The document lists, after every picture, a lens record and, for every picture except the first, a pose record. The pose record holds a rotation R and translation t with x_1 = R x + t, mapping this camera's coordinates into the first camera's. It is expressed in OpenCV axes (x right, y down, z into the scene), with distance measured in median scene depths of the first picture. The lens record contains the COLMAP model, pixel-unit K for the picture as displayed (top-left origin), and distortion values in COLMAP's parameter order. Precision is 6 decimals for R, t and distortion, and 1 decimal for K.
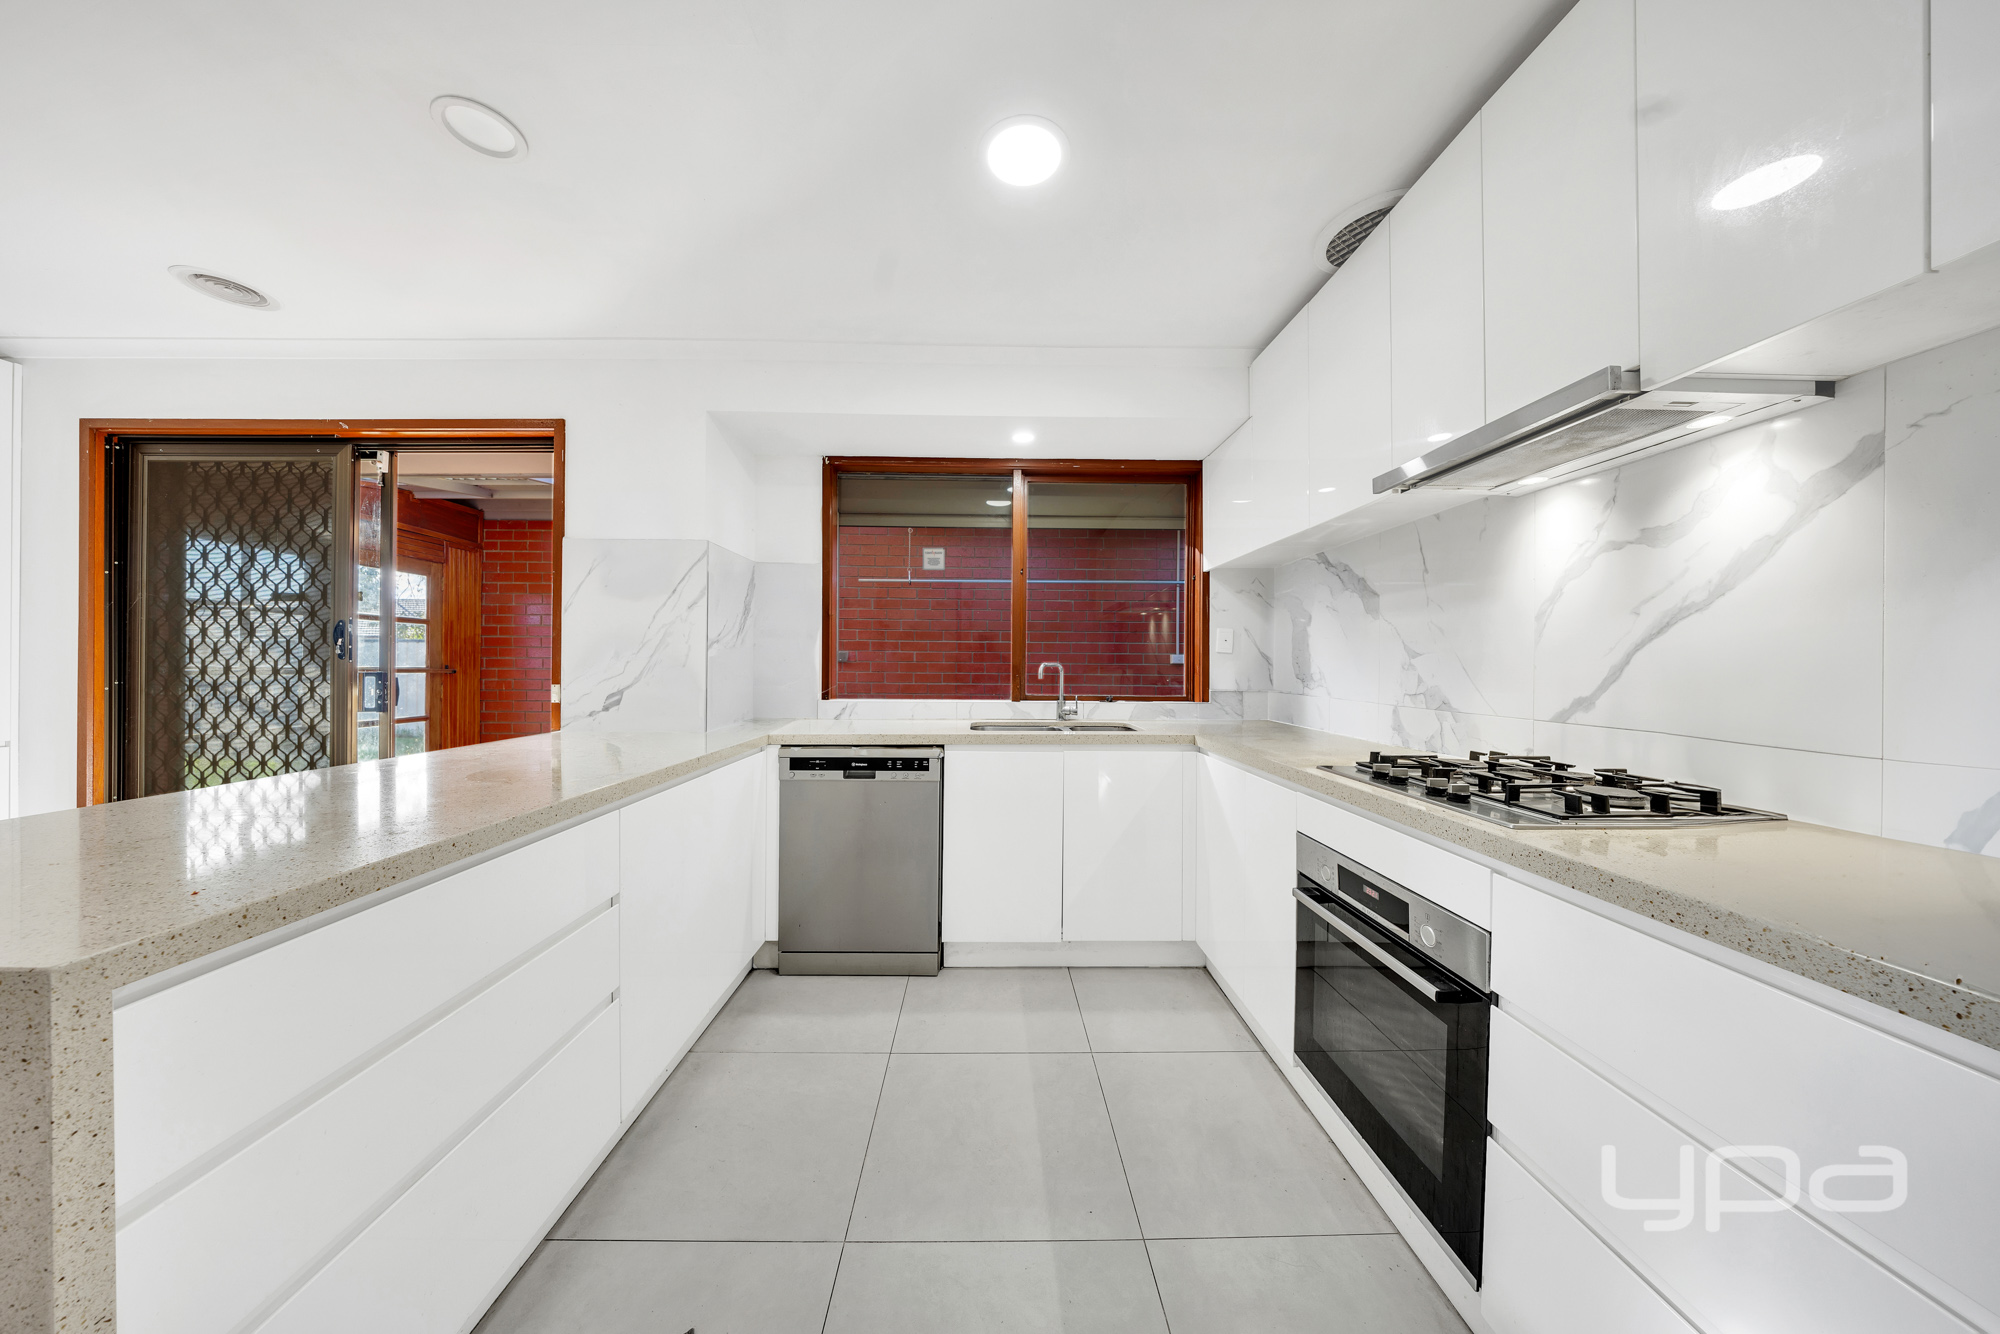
lens RADIAL K [[620.0, 0, 995.4], [0, 620.0, 665.1], [0, 0, 1]] dist [-0.000165, -0.000011]
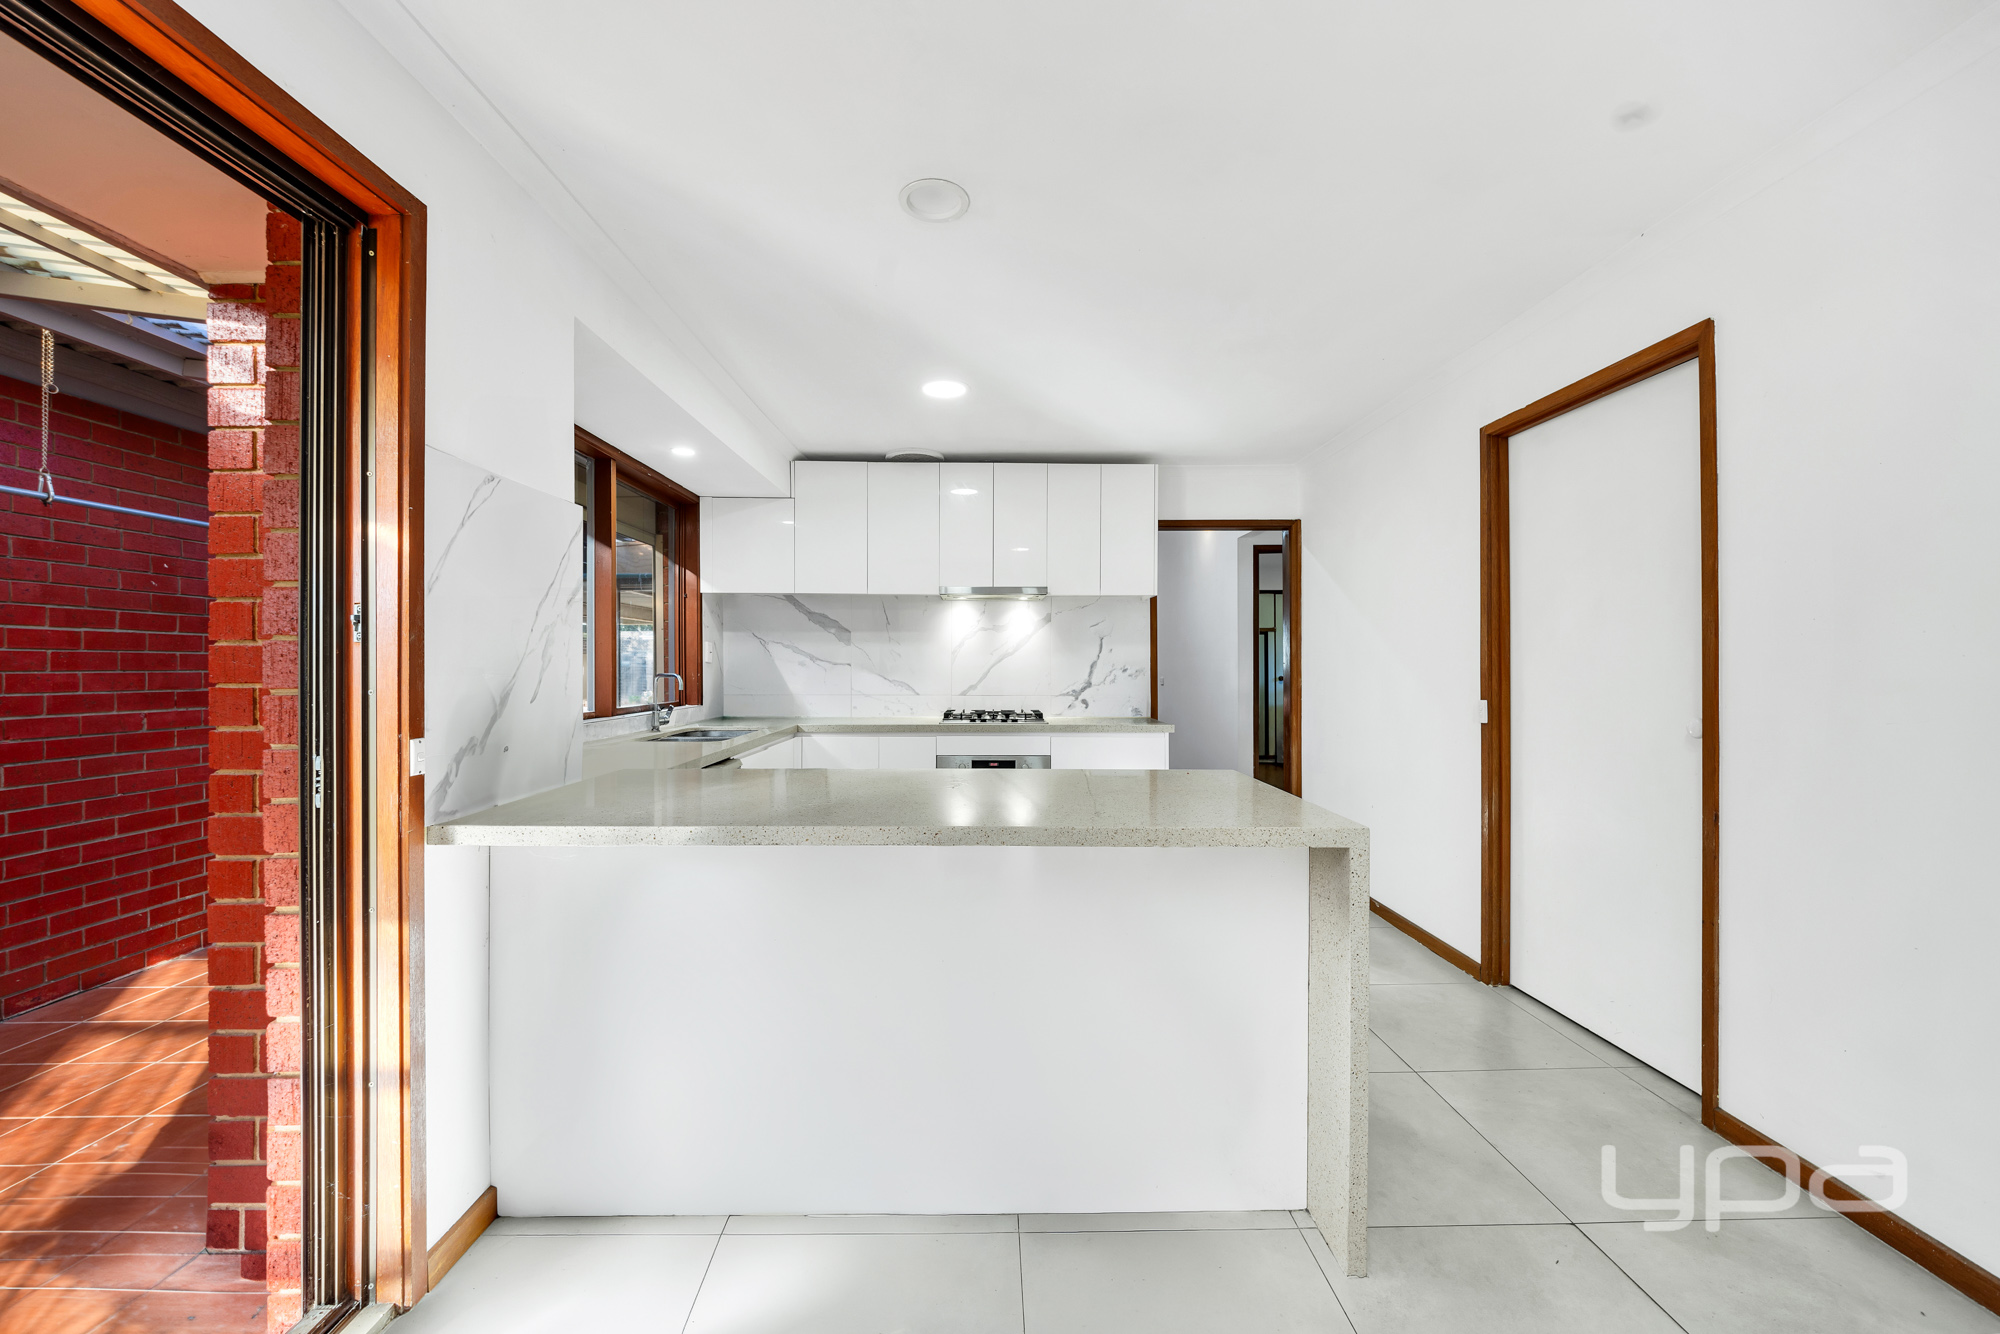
lens RADIAL K [[736.2, 0, 998.9], [0, 736.2, 666.5], [0, 0, 1]] dist [0.000005, 0.000000]
pose [[0.002190, -0.008443, 0.999962, -2.013614], [-0.003252, 0.999959, 0.008450, -0.050147], [-0.999992, -0.003270, 0.002163, 0.828875]]
